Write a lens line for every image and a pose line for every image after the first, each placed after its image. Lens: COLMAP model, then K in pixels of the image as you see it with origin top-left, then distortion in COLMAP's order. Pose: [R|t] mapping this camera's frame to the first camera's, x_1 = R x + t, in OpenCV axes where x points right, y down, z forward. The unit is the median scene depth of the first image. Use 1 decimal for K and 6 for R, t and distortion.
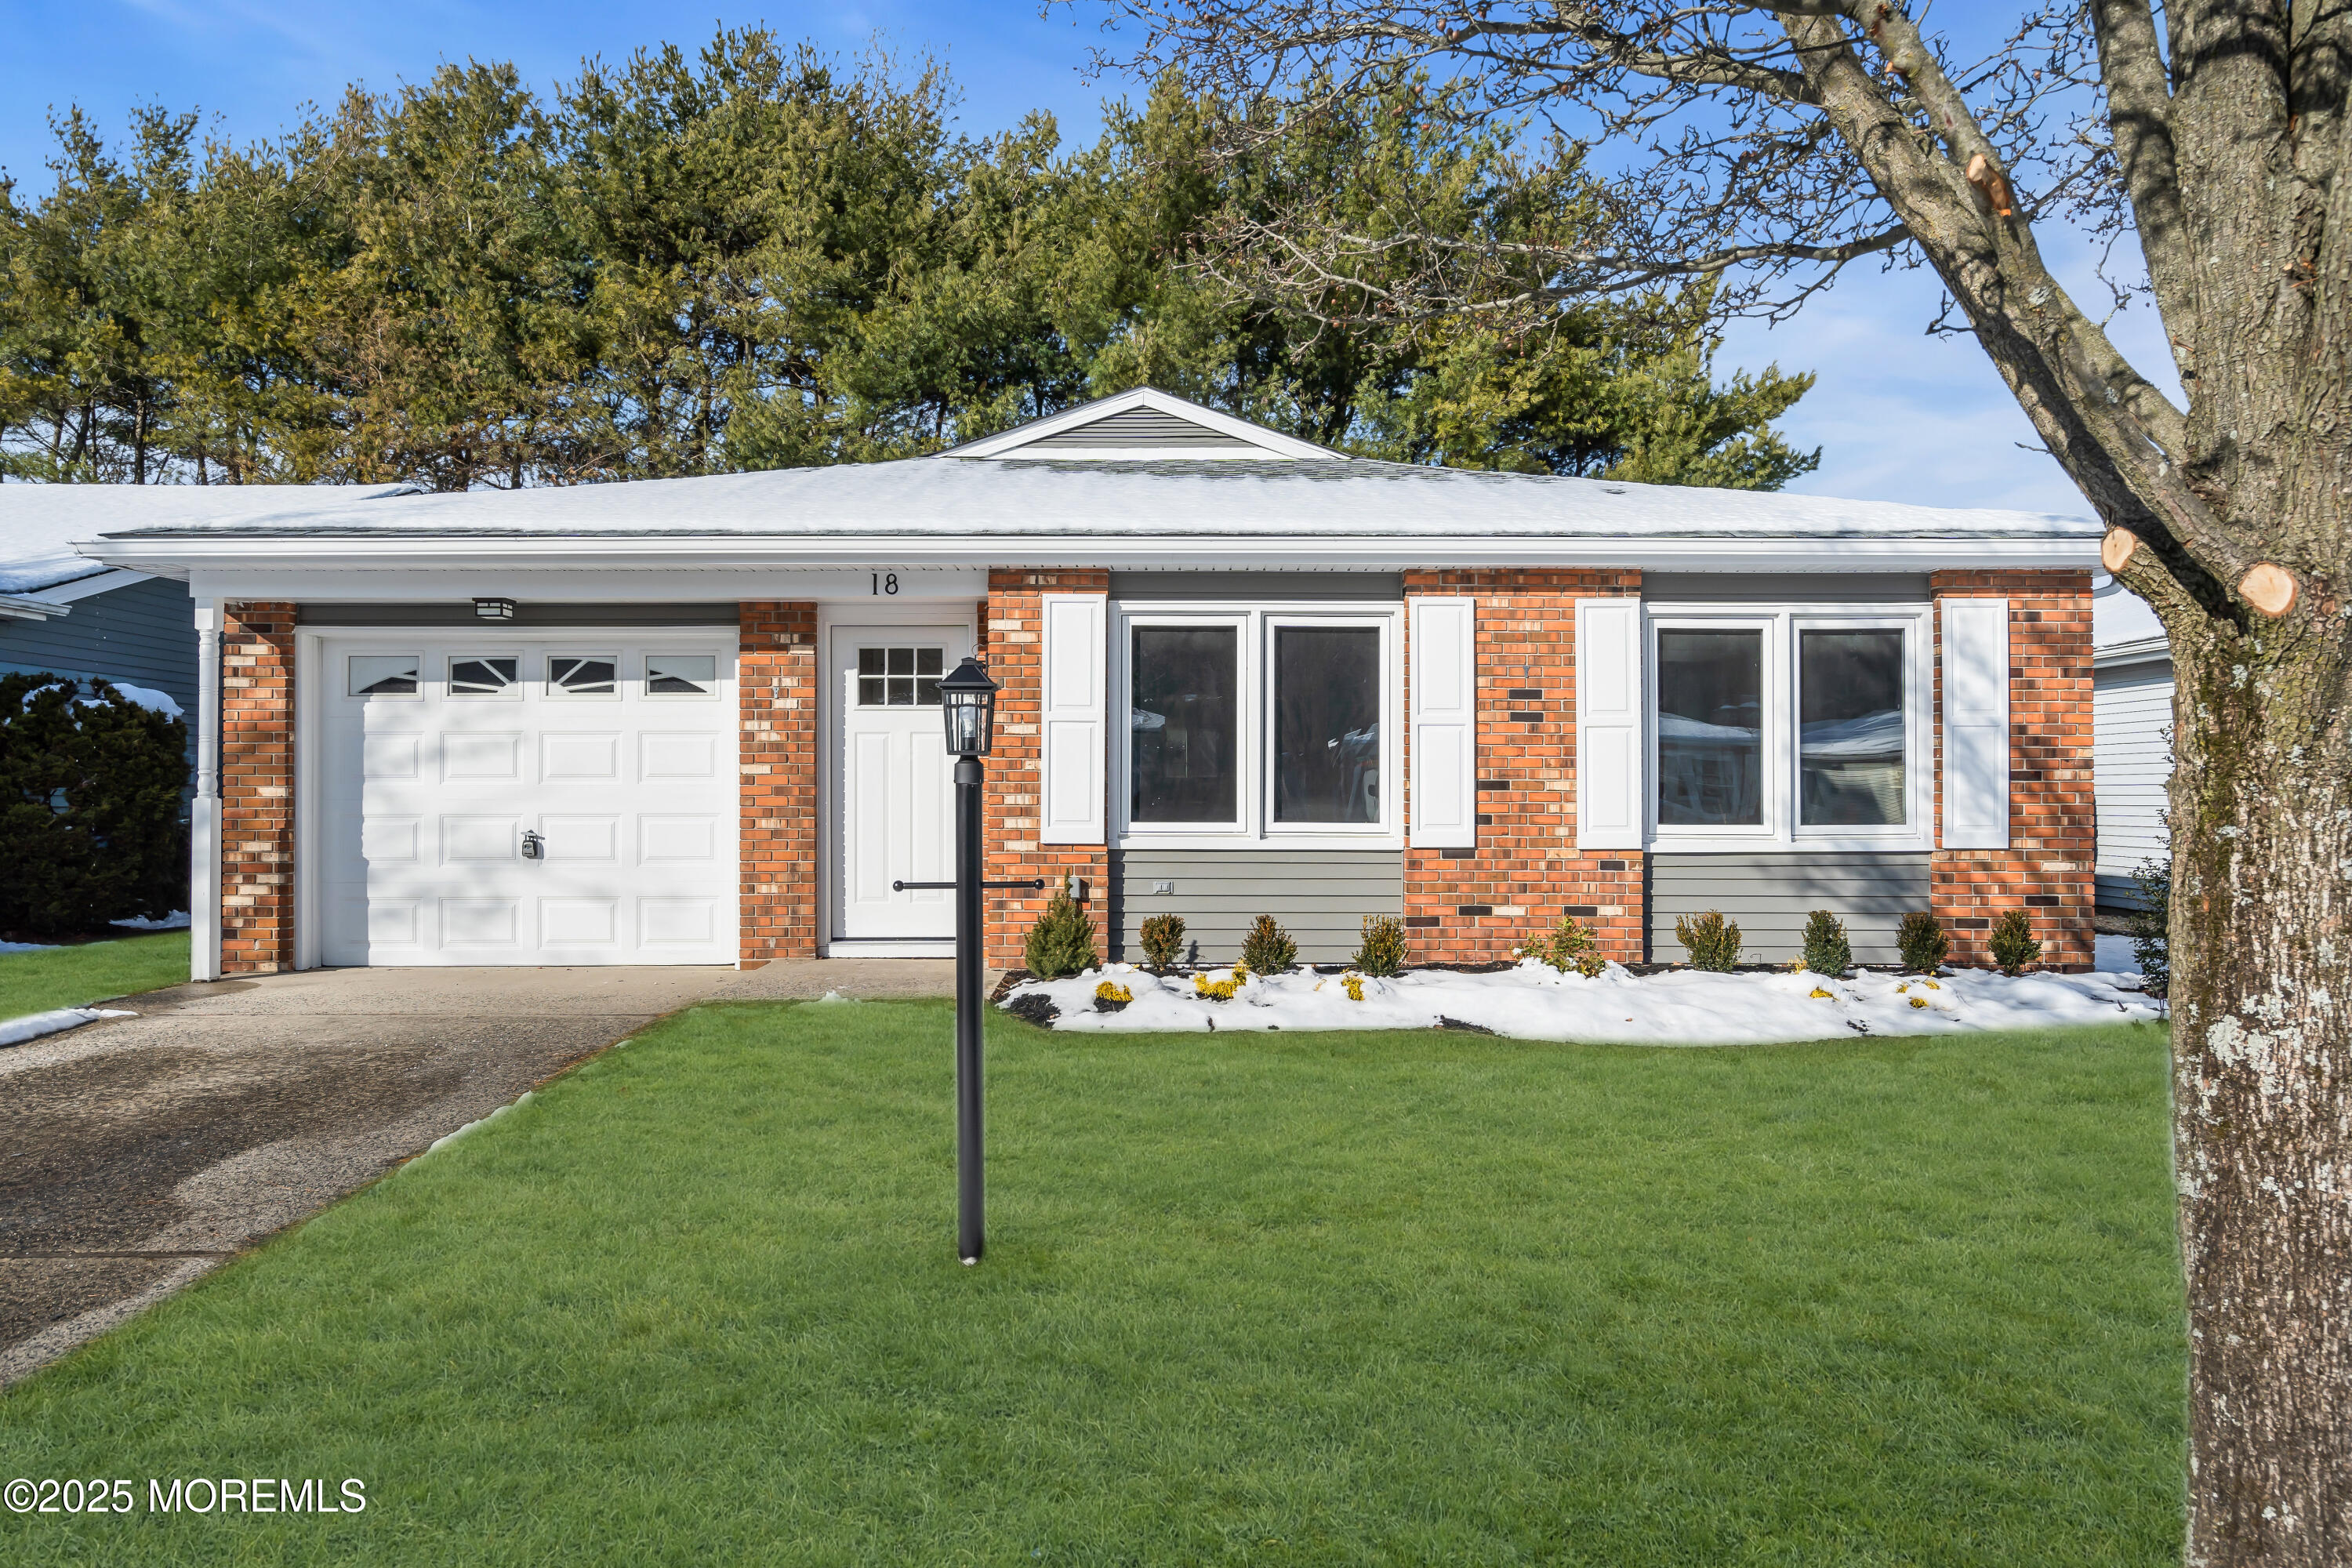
lens RADIAL K [[1552.1, 0, 1176.0], [0, 1552.1, 784.0], [0, 0, 1]] dist [0.007246, 0.002707]
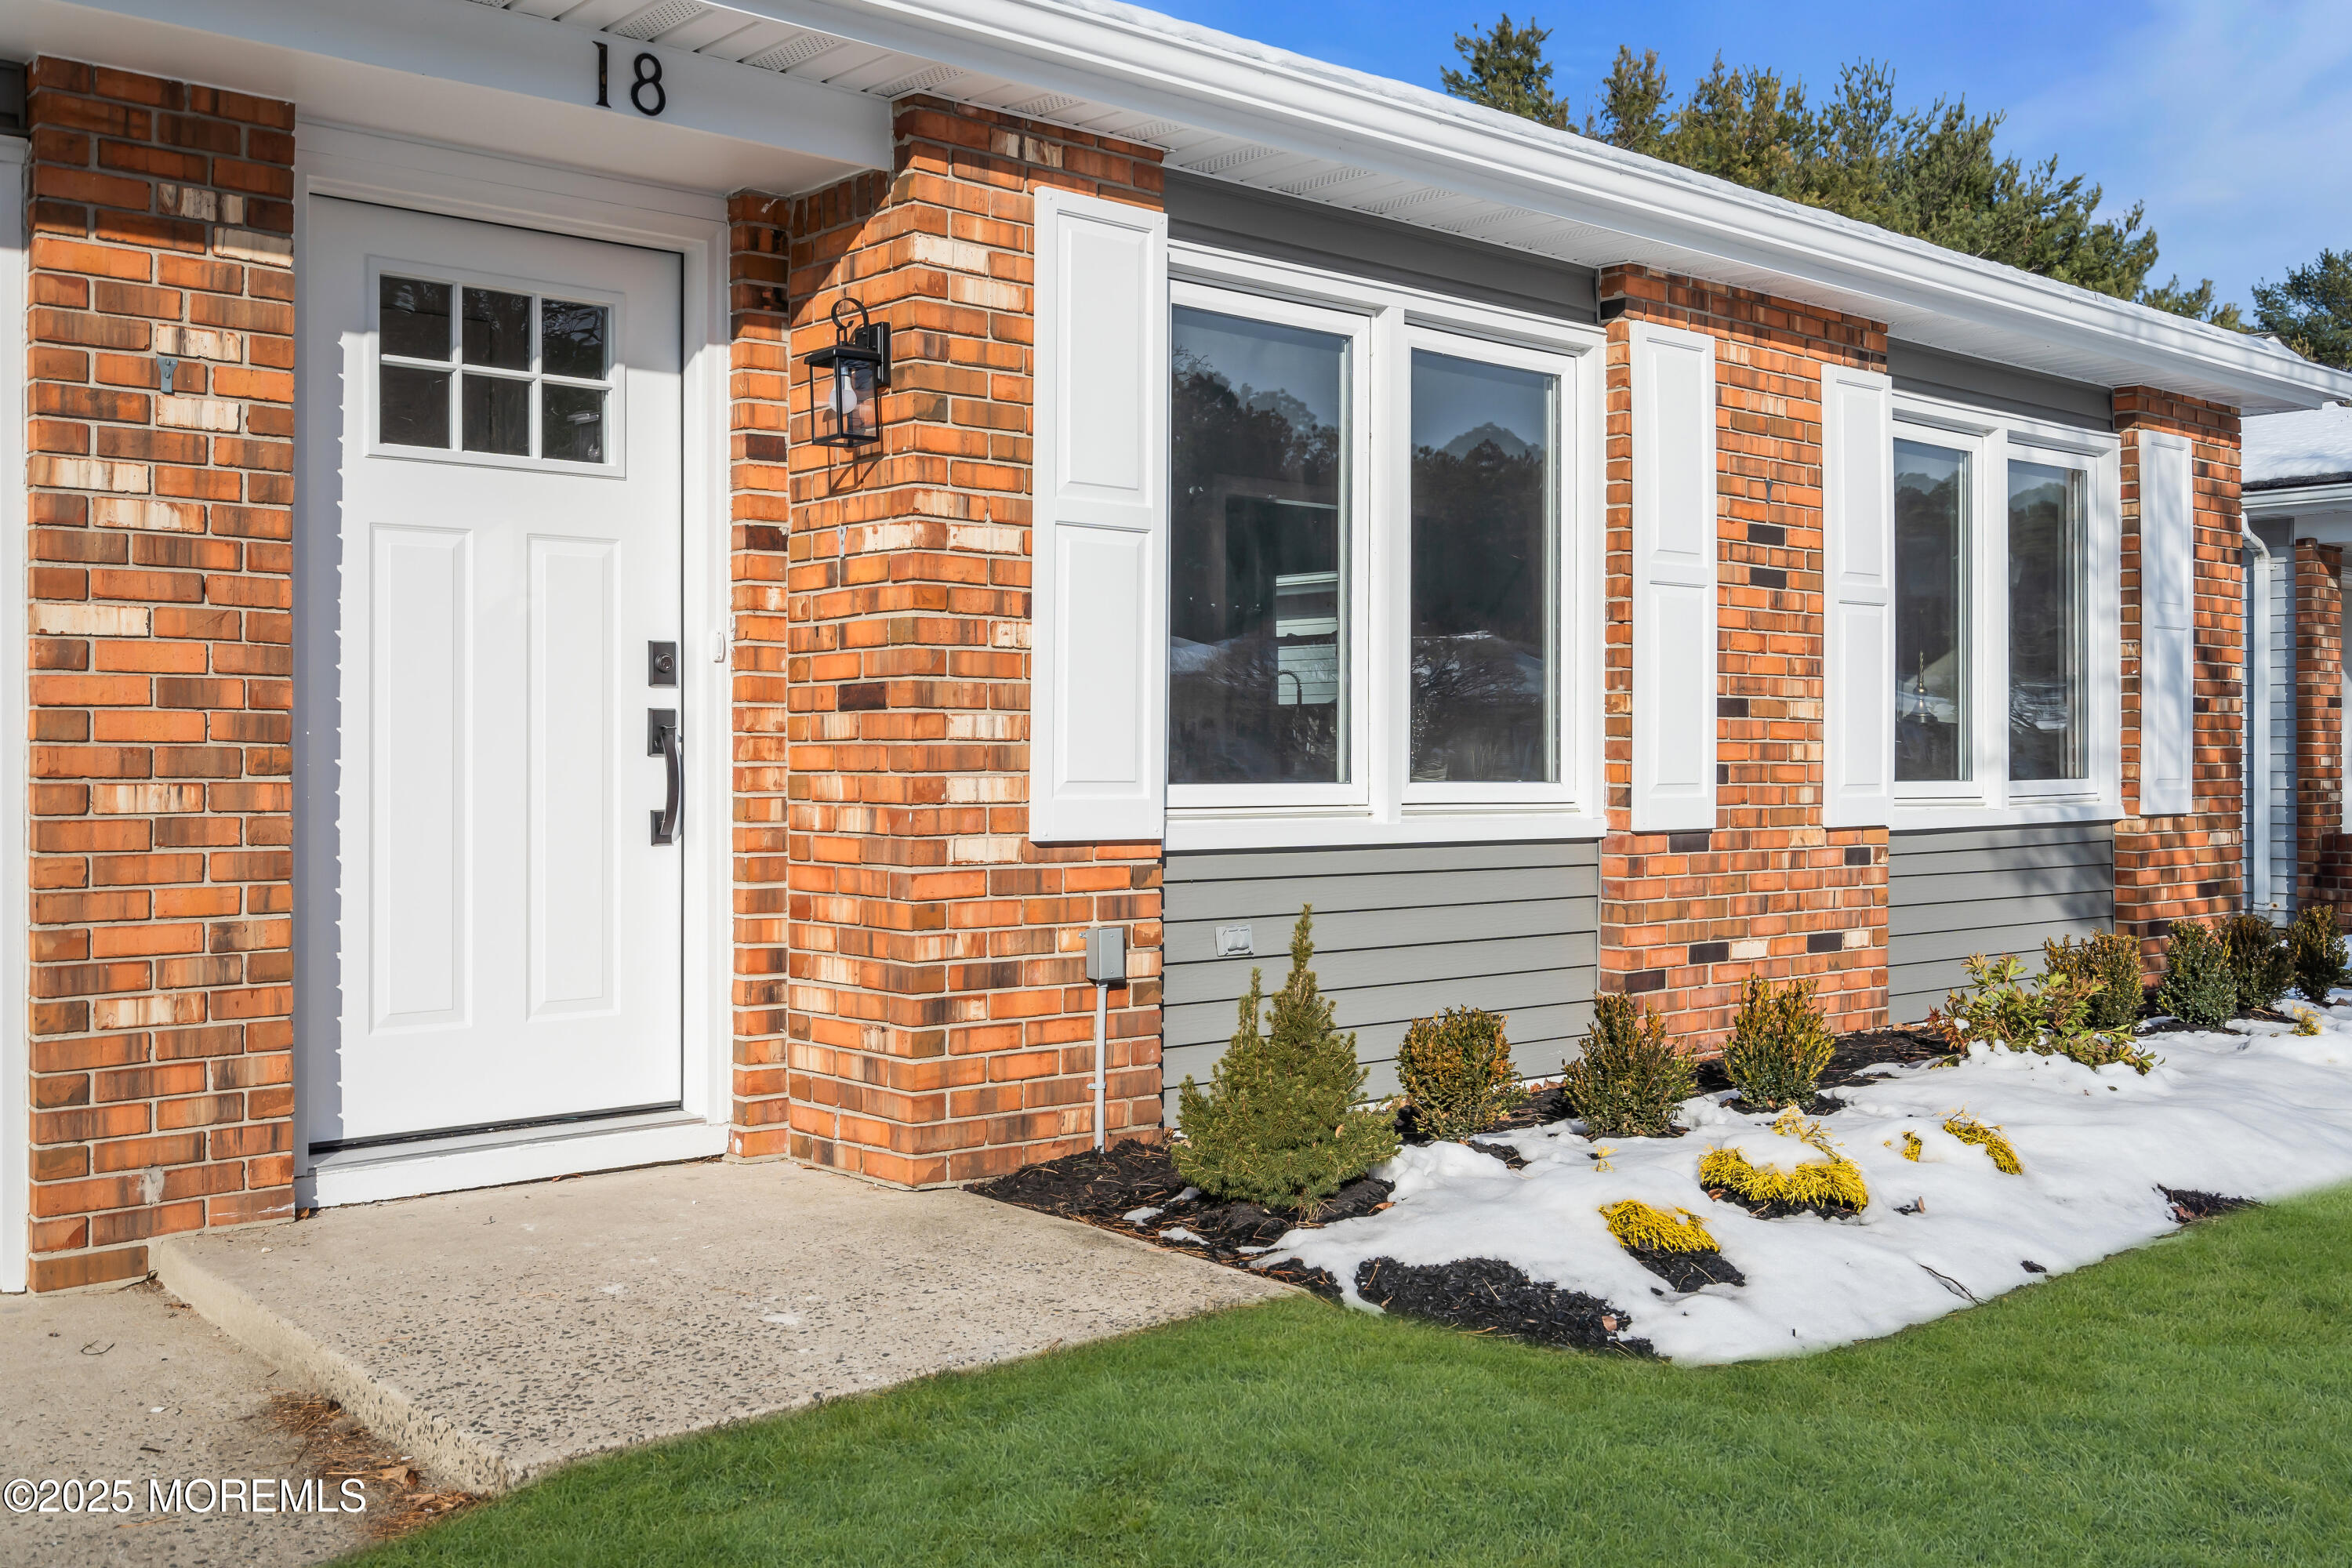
lens RADIAL K [[2172.1, 0, 1175.7], [0, 2172.1, 737.1], [0, 0, 1]] dist [0.004131, 0.005906]
pose [[0.766660, 0.006279, 0.642022, -0.394761], [-0.007623, 0.999971, -0.000677, 0.012506], [-0.642008, -0.004376, 0.766686, 0.559558]]
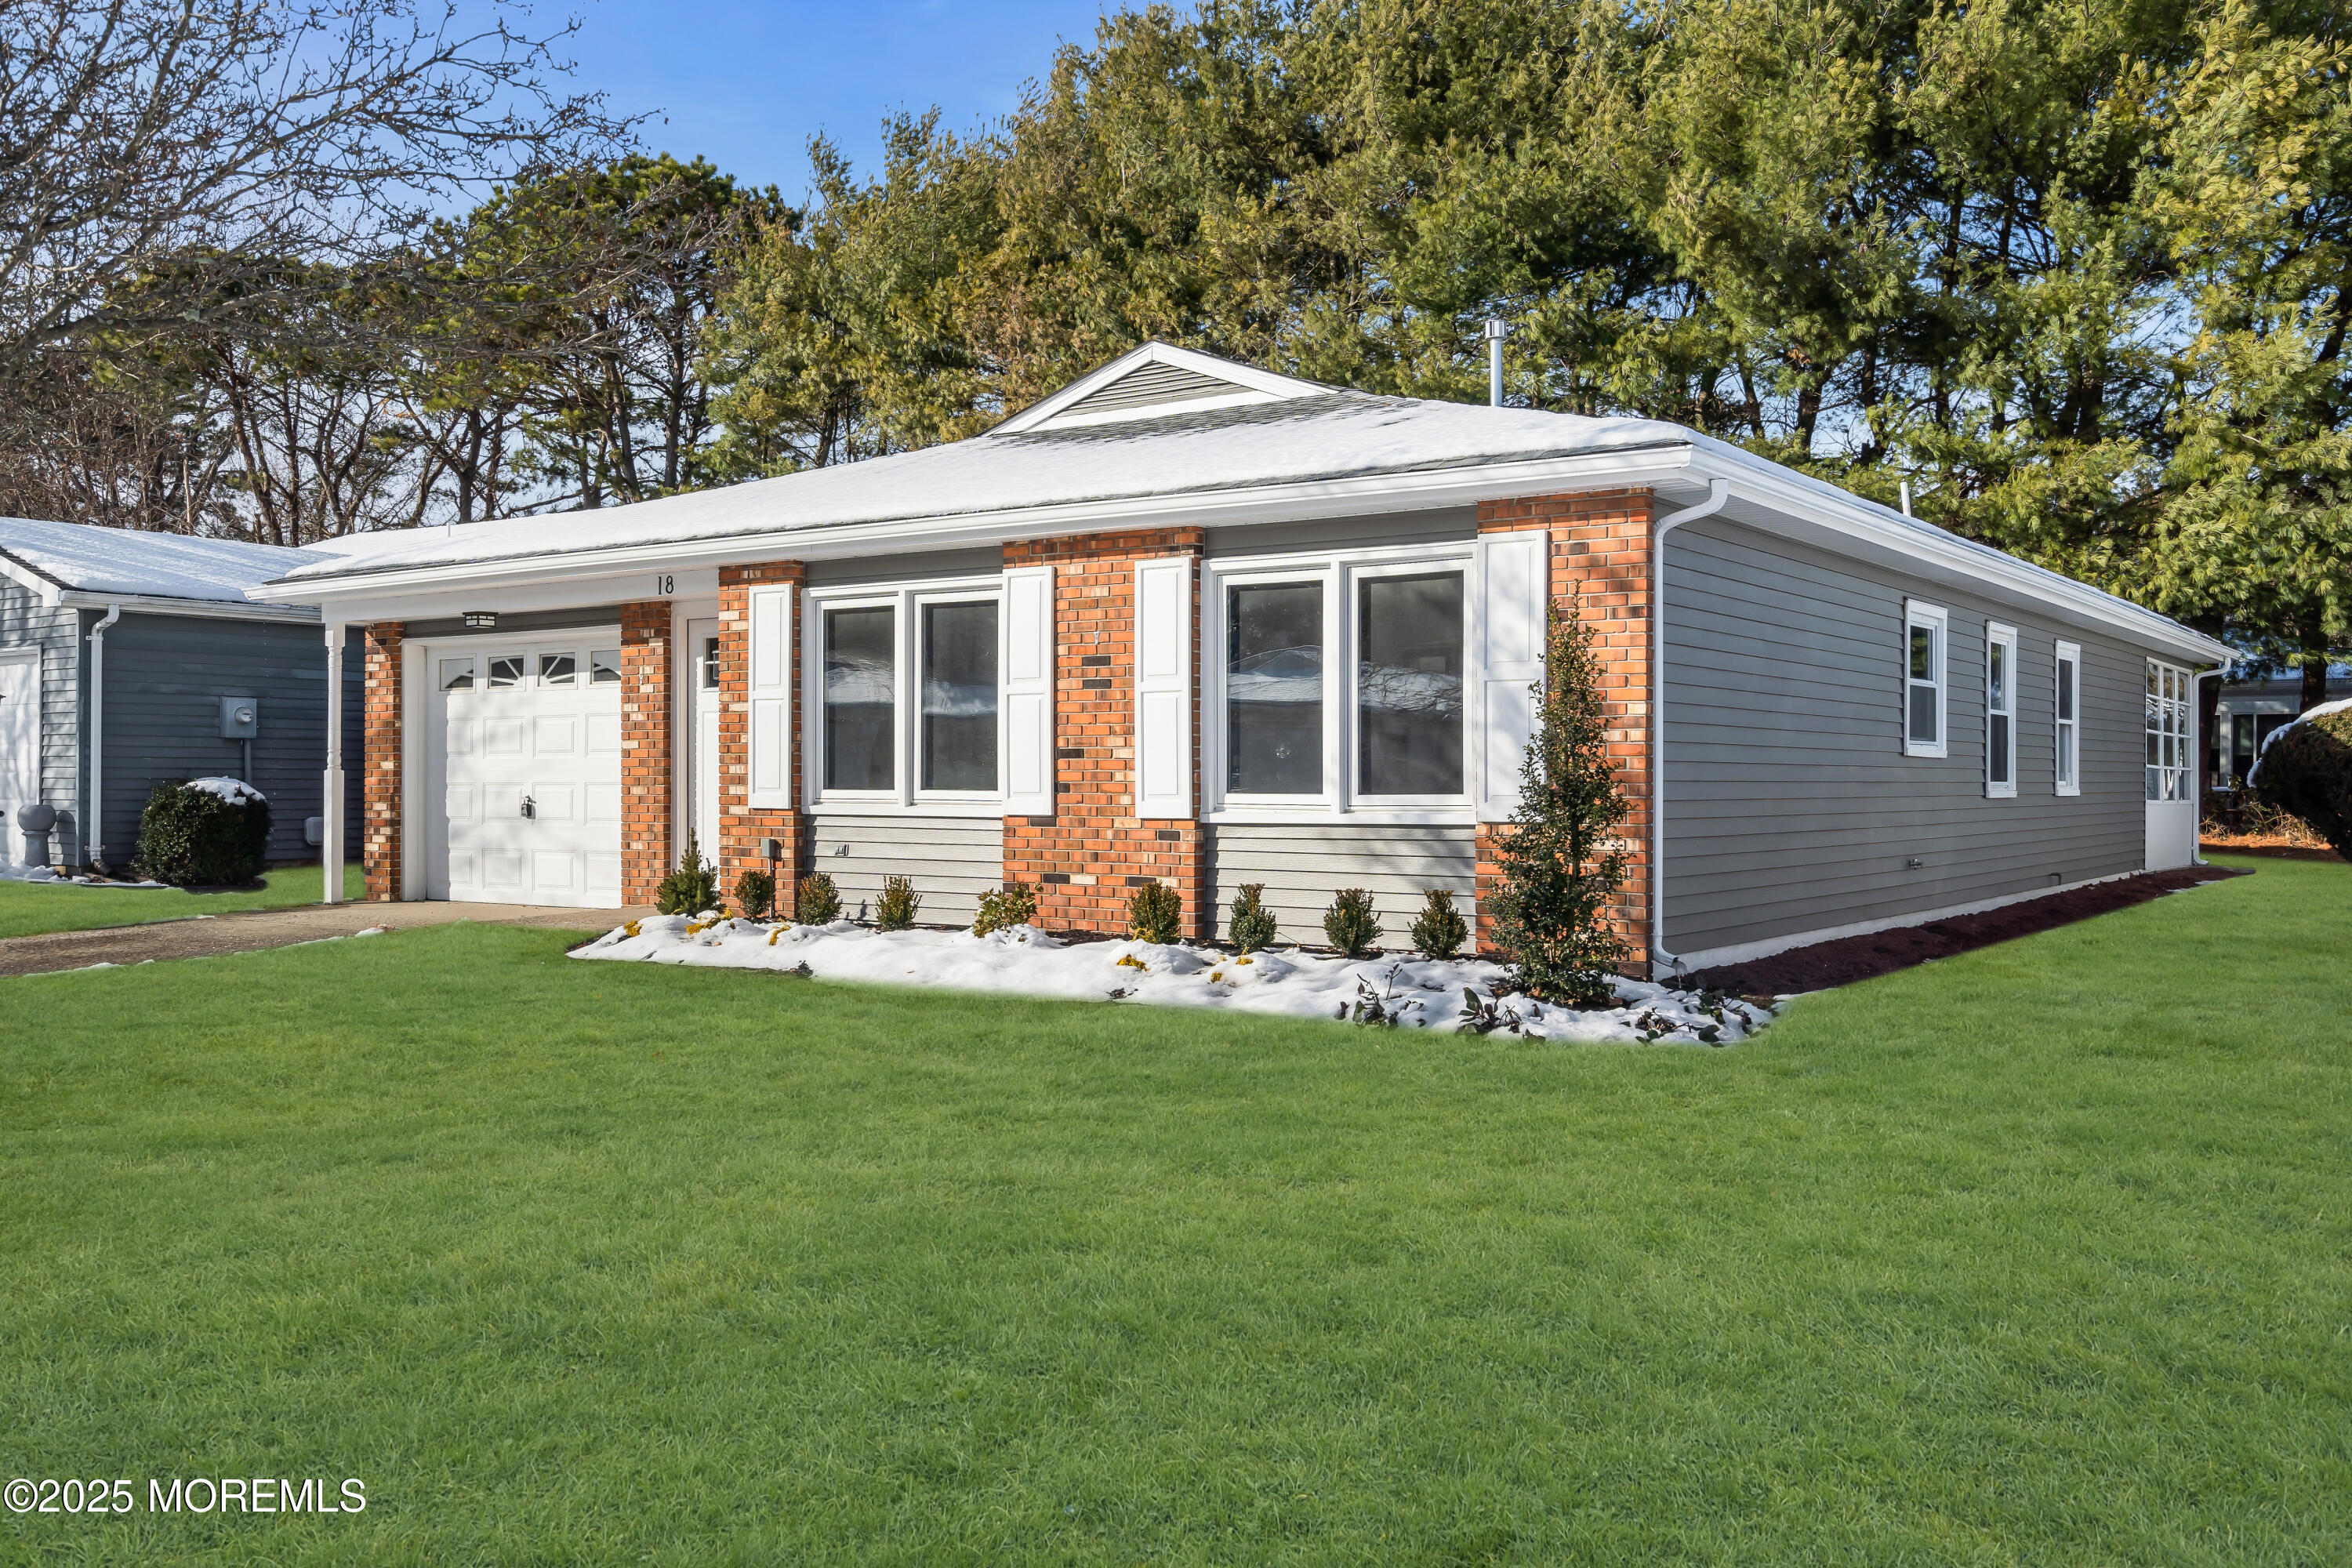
lens RADIAL K [[2015.7, 0, 1176.0], [0, 2015.7, 784.0], [0, 0, 1]] dist [0.041142, -0.000852]
pose [[0.813601, 0.001111, -0.581423, 1.001828], [0.006338, 0.999922, 0.010779, 0.006872], [0.581389, -0.012455, 0.813530, -0.014941]]
